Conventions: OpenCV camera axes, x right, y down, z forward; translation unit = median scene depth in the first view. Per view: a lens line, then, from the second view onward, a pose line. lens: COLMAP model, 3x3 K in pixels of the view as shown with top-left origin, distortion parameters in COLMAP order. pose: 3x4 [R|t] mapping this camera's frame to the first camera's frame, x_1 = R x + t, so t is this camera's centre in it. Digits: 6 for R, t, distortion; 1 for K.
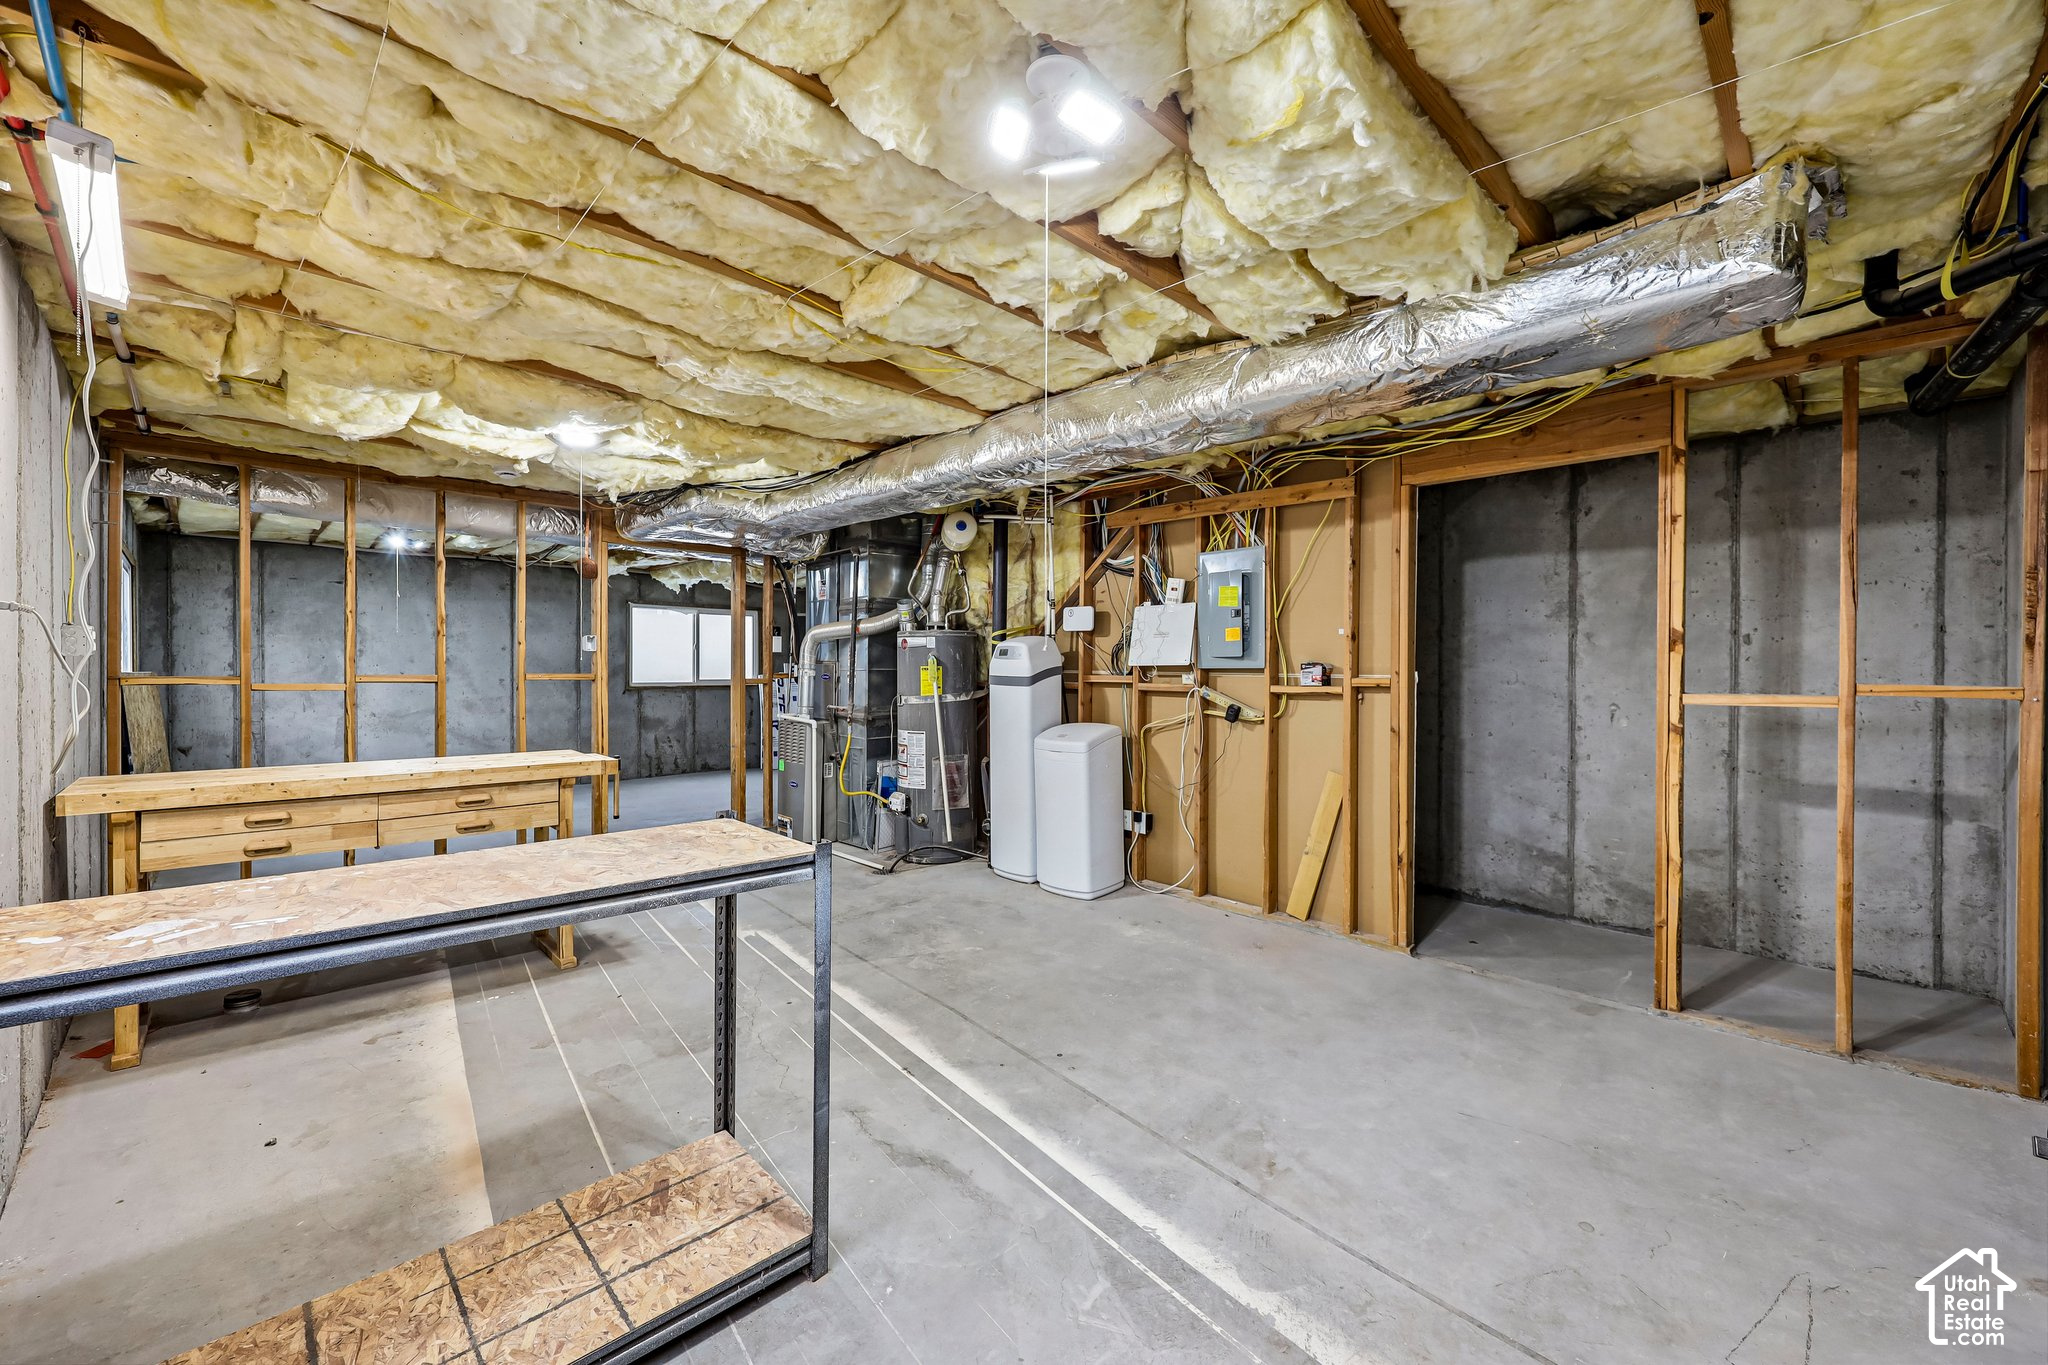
lens RADIAL K [[811.5, 0, 1024.1], [0, 811.5, 672.9], [0, 0, 1]] dist [-0.000335, -0.000070]
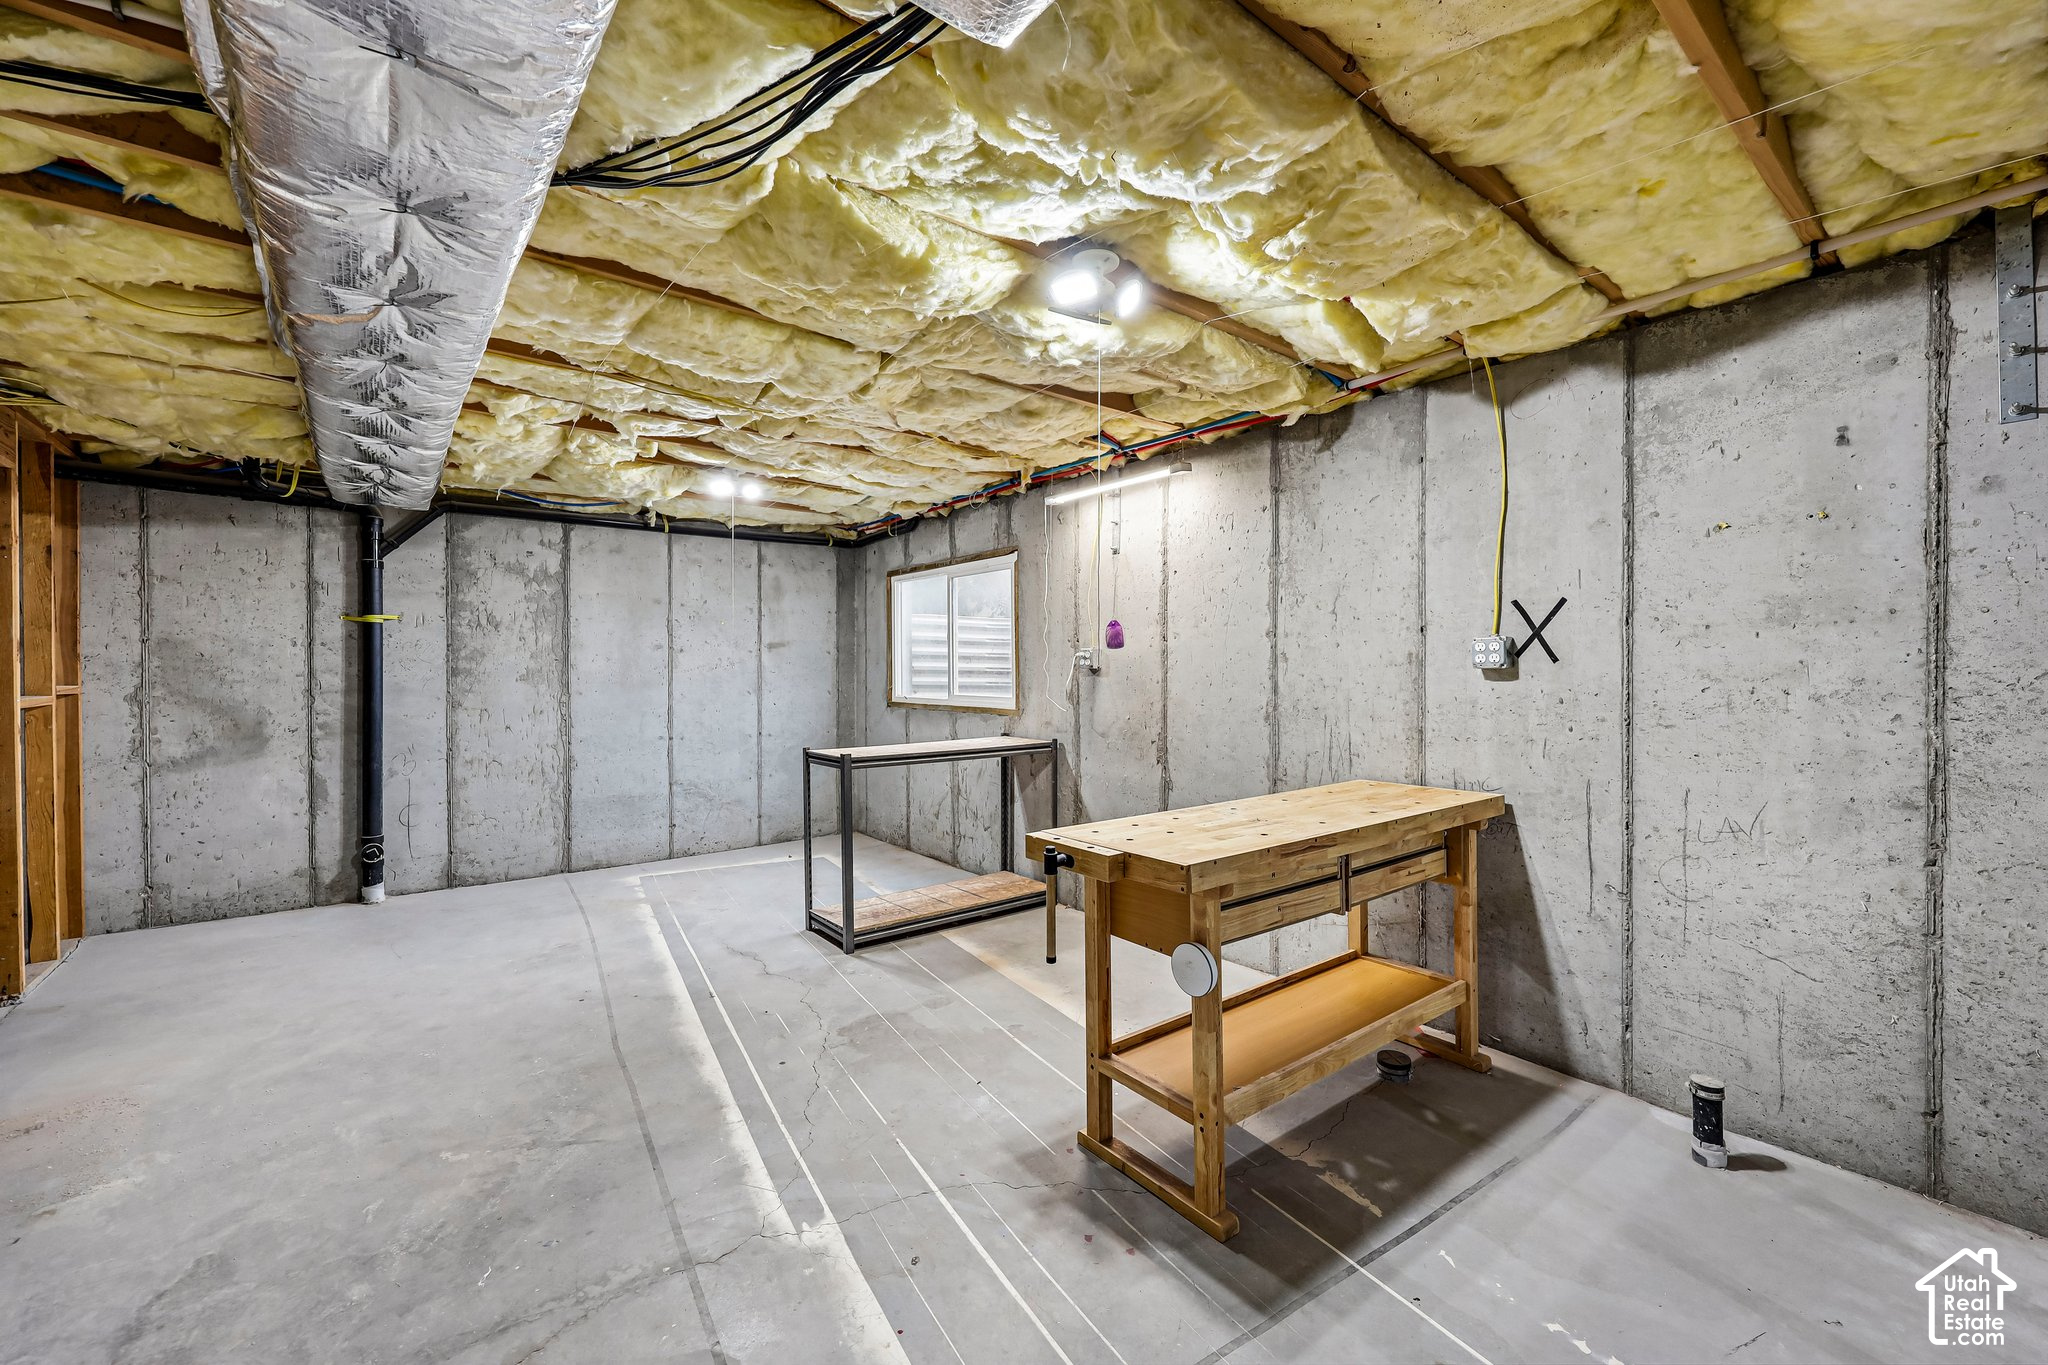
lens RADIAL K [[811.5, 0, 1022.5], [0, 811.5, 674.7], [0, 0, 1]] dist [-0.000335, -0.000070]
pose [[-0.991814, 0.001397, 0.127686, -0.716453], [0.003351, 0.999880, 0.015093, -0.023881], [-0.127649, 0.015397, -0.991700, 1.991008]]
